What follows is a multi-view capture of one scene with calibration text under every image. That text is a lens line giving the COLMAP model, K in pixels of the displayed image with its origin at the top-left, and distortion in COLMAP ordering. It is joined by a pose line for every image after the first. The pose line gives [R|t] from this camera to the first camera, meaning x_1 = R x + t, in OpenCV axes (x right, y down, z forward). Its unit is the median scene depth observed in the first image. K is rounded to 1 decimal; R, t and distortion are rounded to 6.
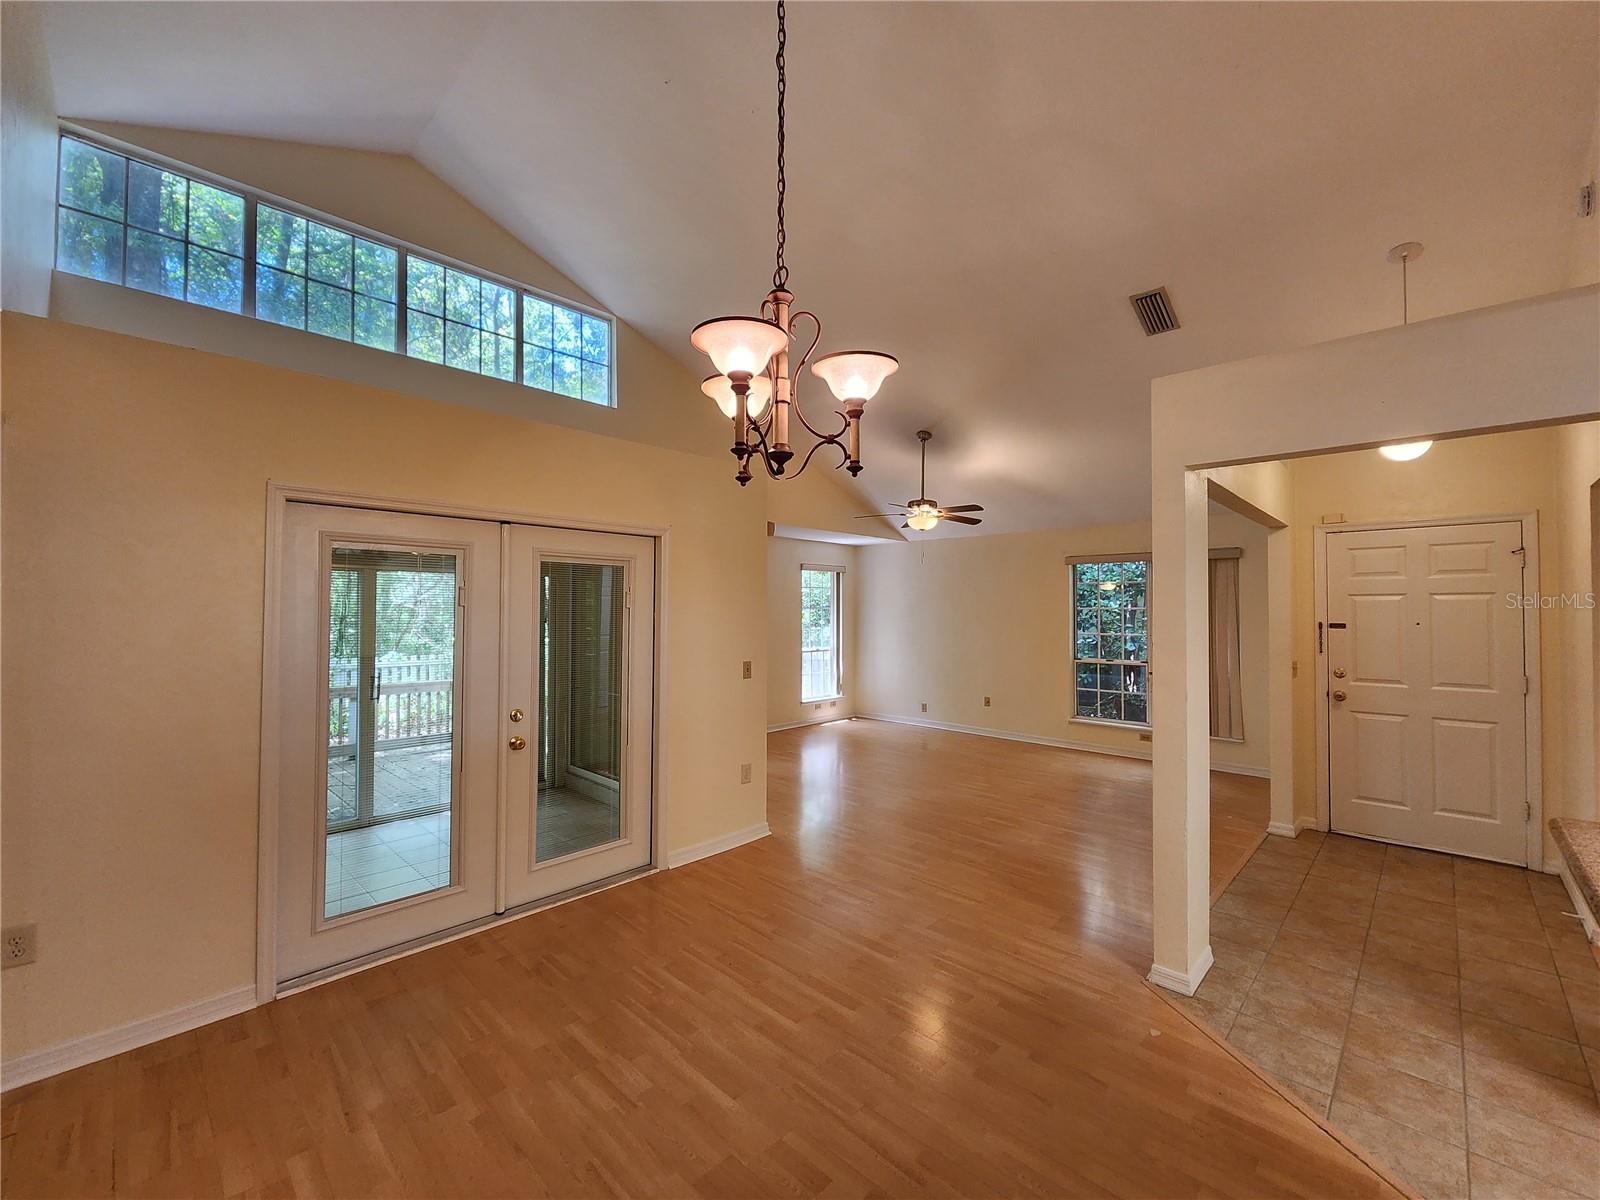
lens RADIAL K [[656.3, 0, 800.8], [0, 656.3, 597.7], [0, 0, 1]] dist [0.004517, -0.003269]
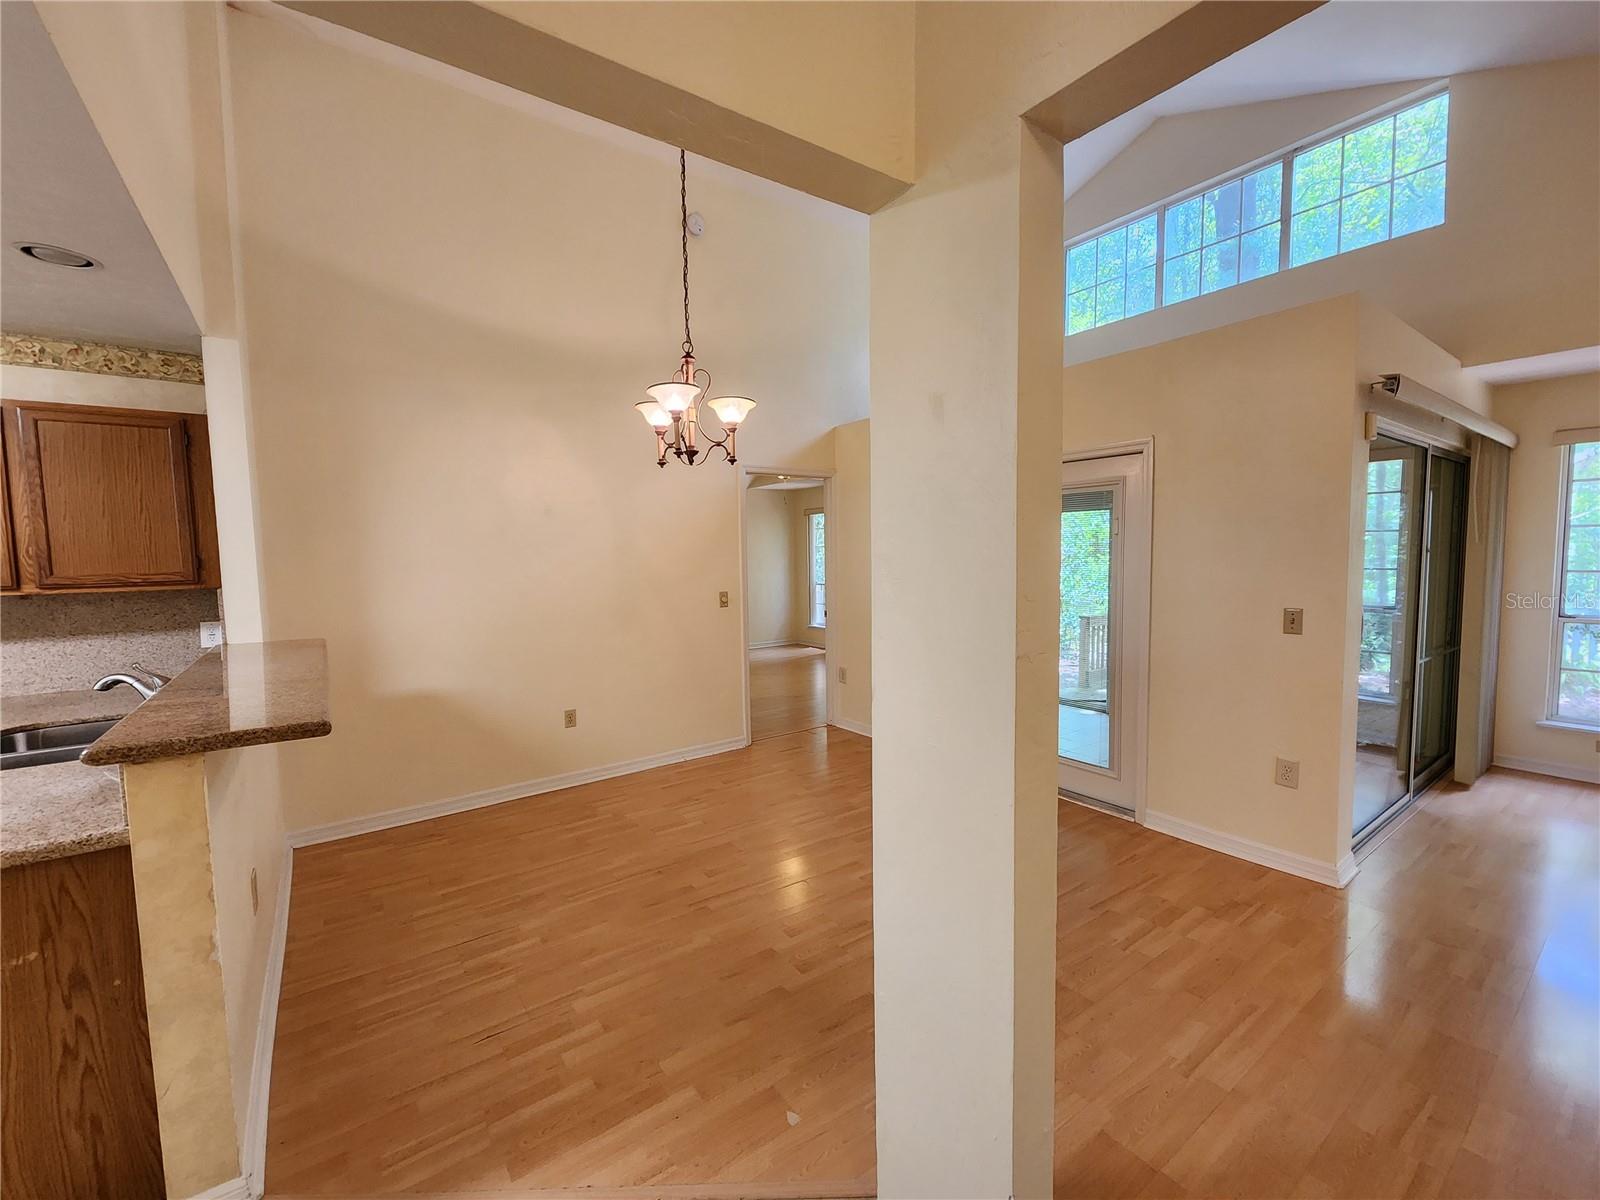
lens RADIAL K [[656.3, 0, 801.9], [0, 656.3, 599.8], [0, 0, 1]] dist [0.004517, -0.003269]
pose [[-0.172325, 0.071308, -0.982456, 0.728795], [0.034009, 0.997212, 0.066413, 0.030402], [0.984453, -0.021967, -0.174270, 0.695972]]
